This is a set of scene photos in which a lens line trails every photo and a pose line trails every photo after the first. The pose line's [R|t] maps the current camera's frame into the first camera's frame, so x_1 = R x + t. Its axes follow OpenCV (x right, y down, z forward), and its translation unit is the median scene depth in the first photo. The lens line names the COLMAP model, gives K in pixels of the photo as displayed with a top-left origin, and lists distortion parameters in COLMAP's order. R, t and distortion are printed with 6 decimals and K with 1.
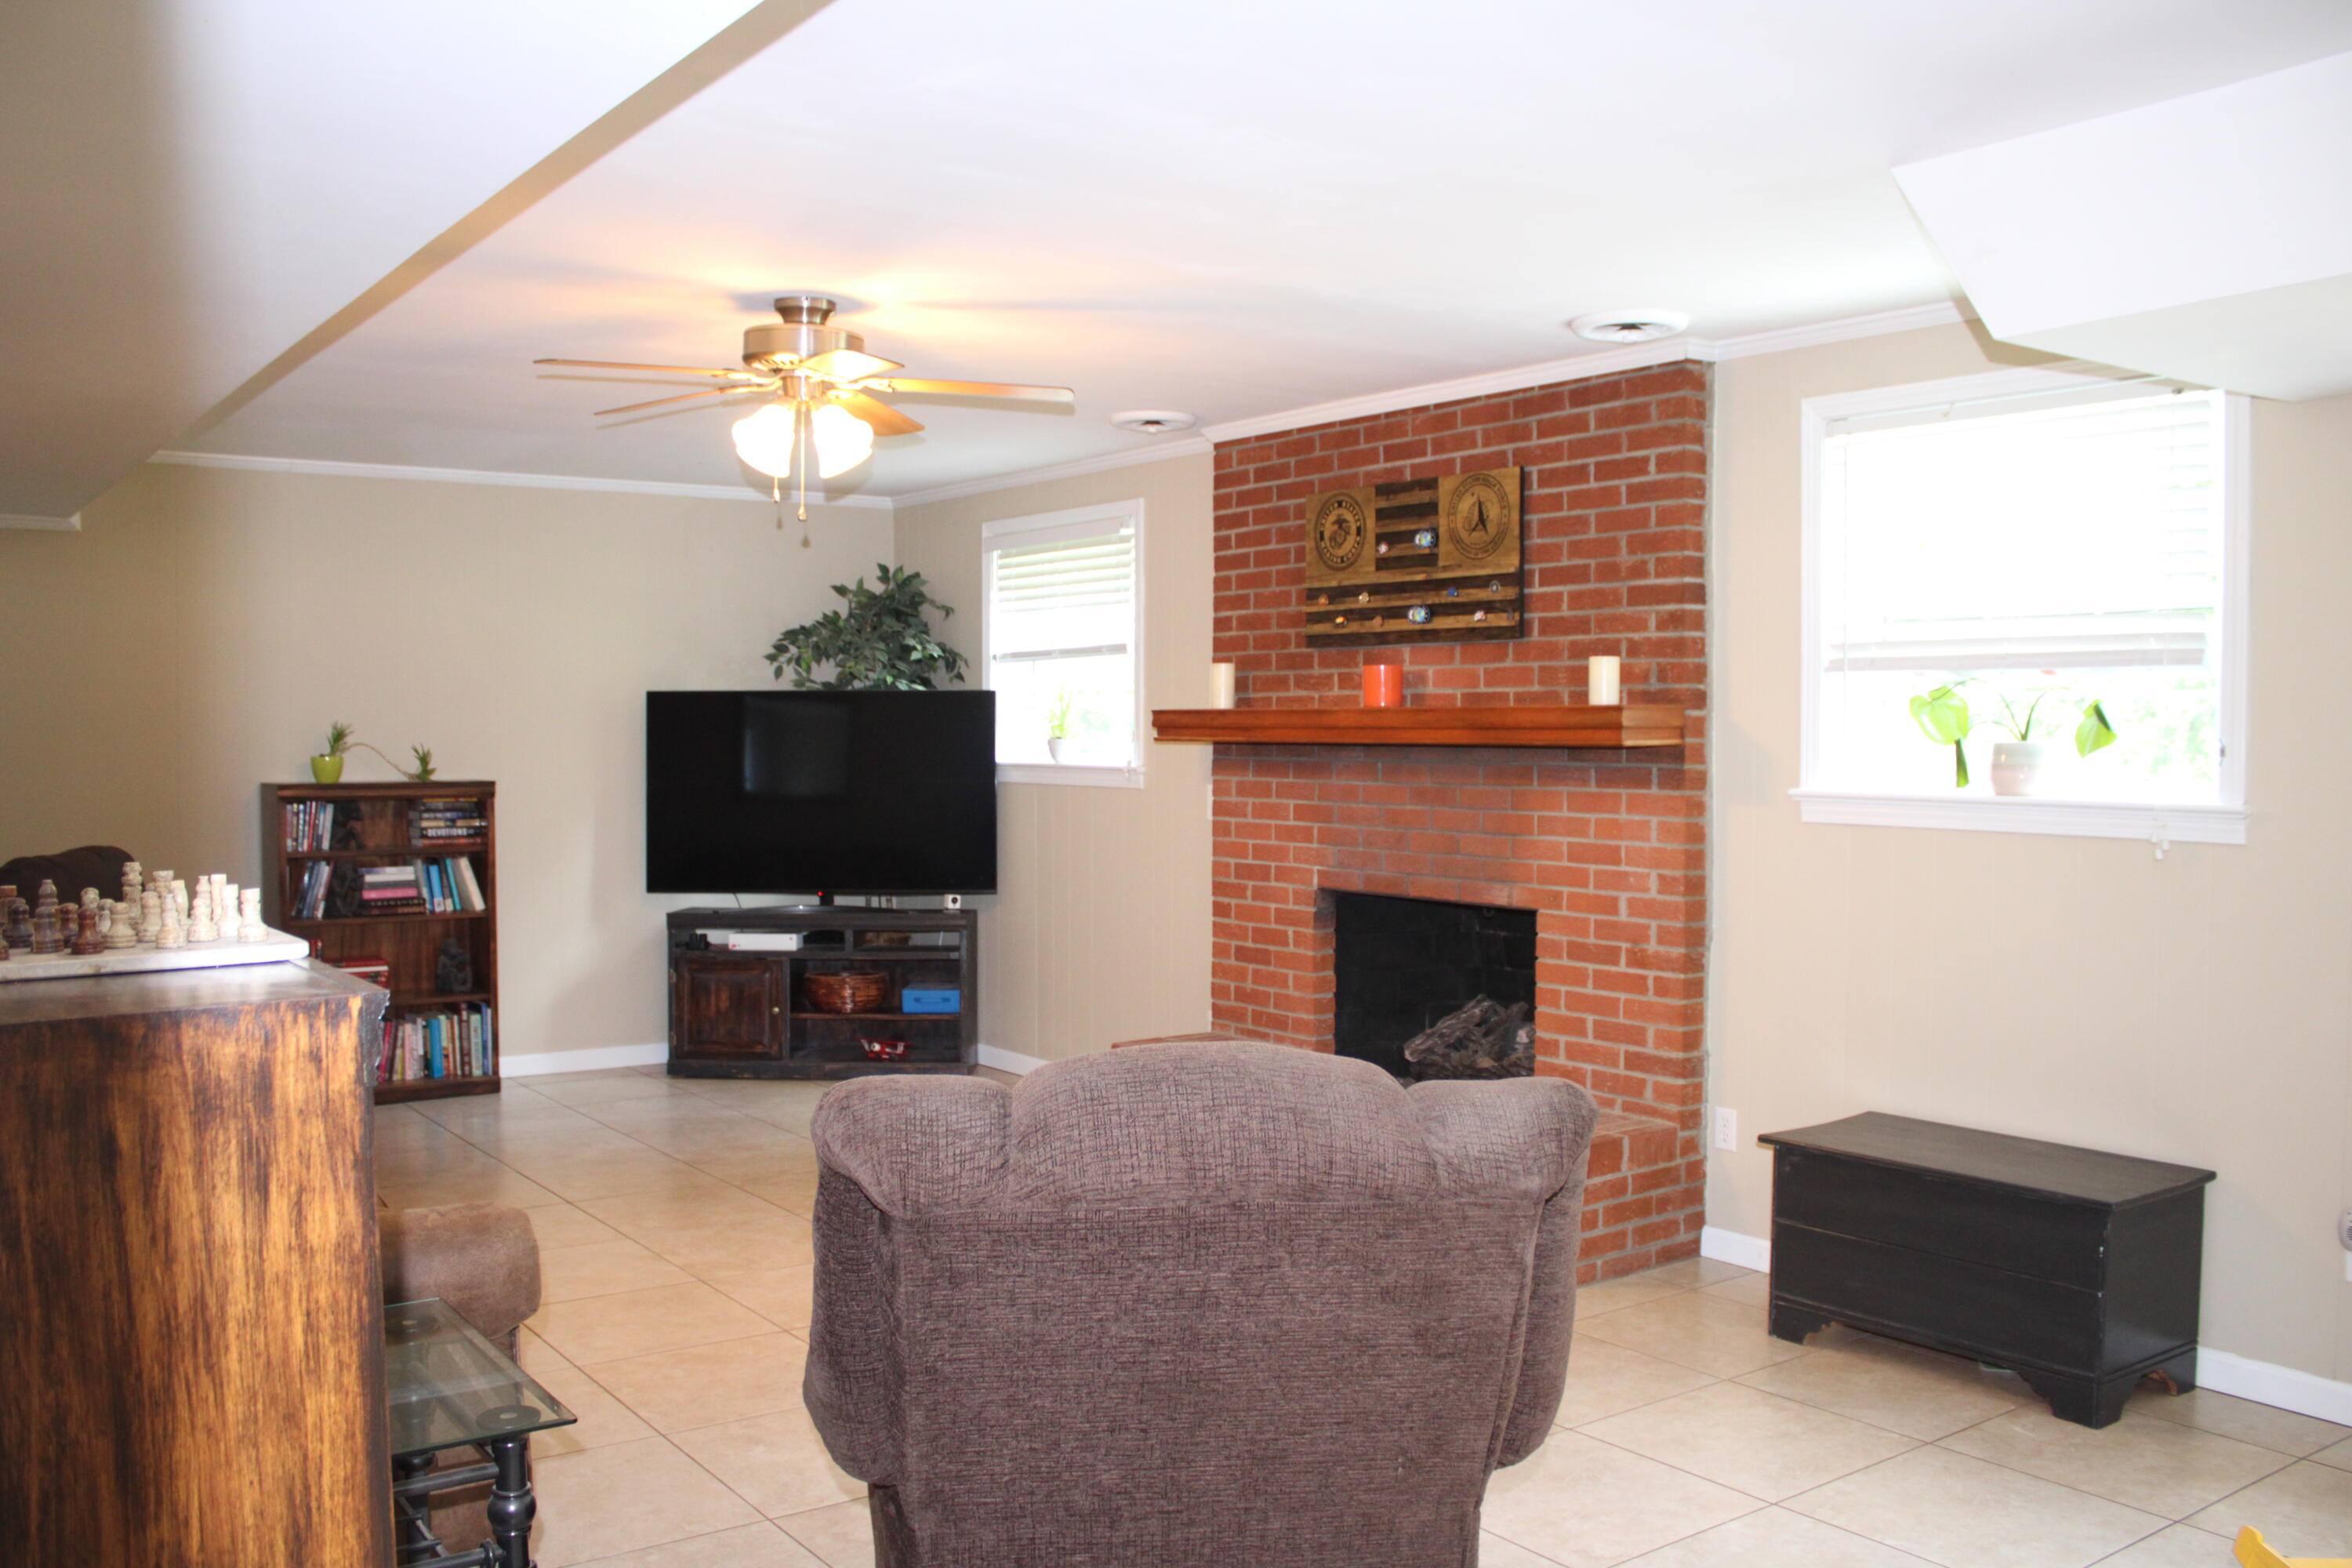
lens RADIAL K [[1975.8, 0, 1176.0], [0, 1975.8, 784.0], [0, 0, 1]] dist [-0.165552, 0.160305]
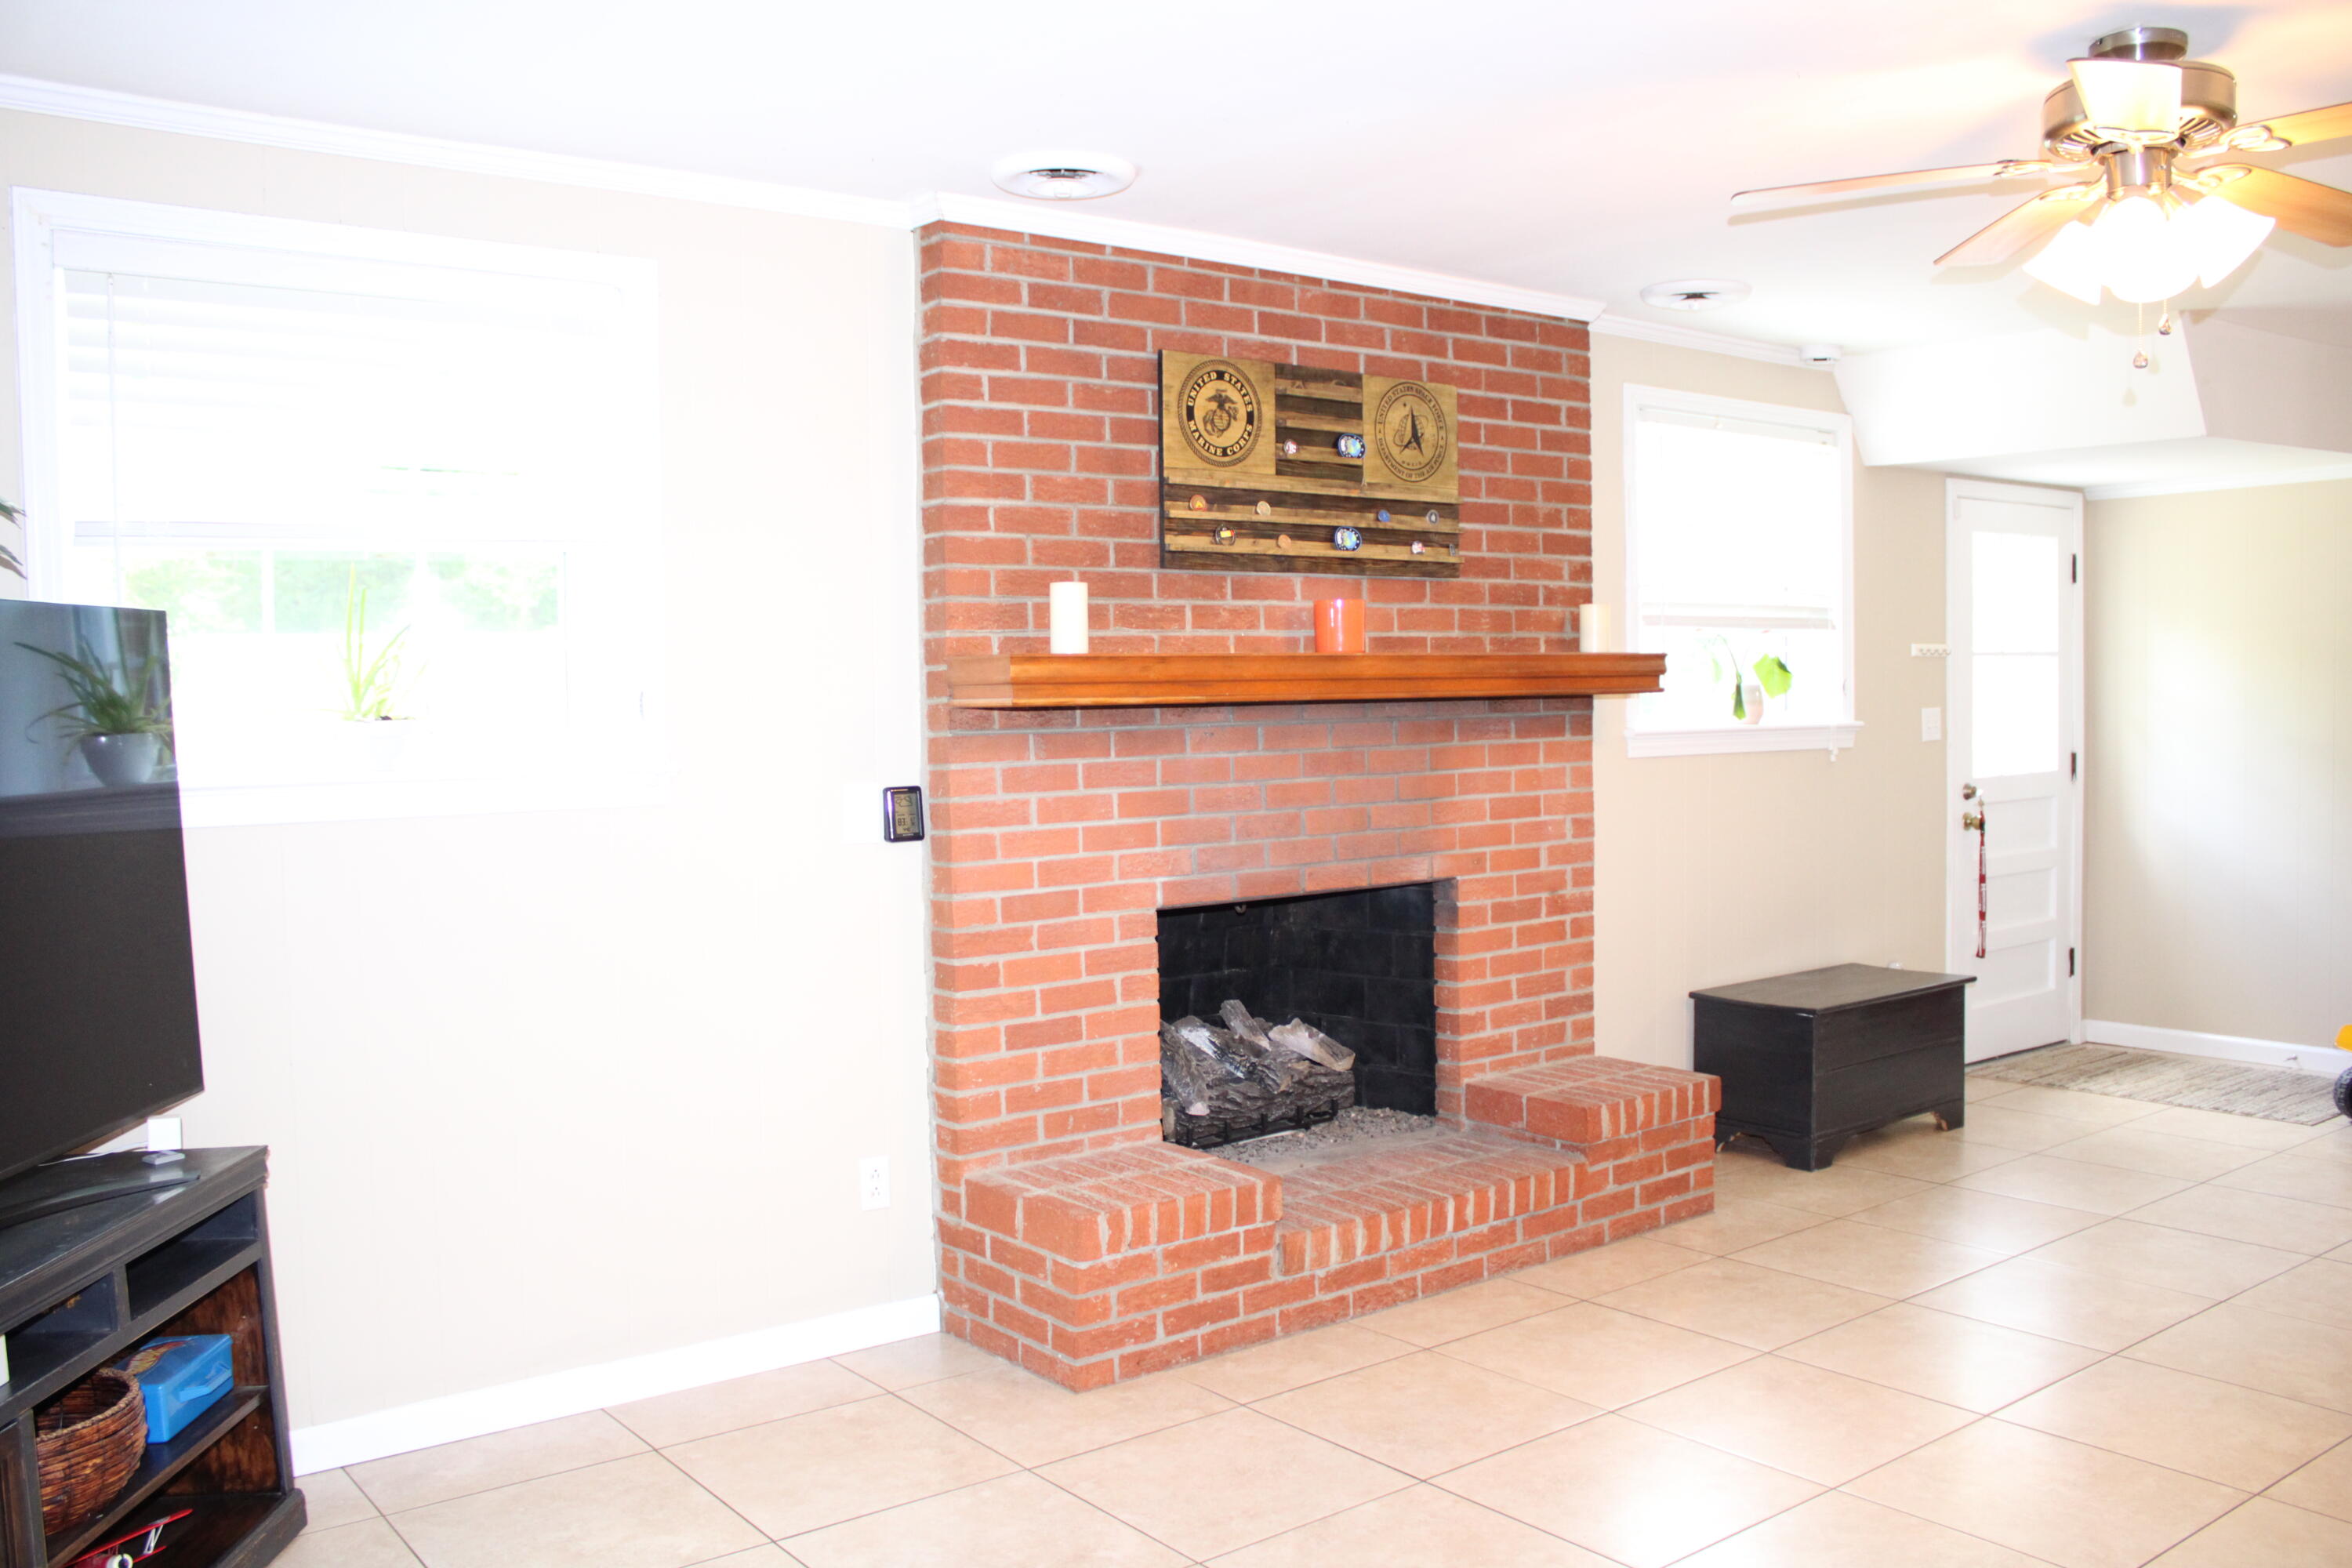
lens RADIAL K [[1975.8, 0, 1176.0], [0, 1975.8, 784.0], [0, 0, 1]] dist [-0.165552, 0.160305]
pose [[-0.022070, -0.053108, 0.998345, -0.688075], [0.042574, 0.997632, 0.054012, -0.032391], [-0.998850, 0.043696, -0.019757, 1.093100]]
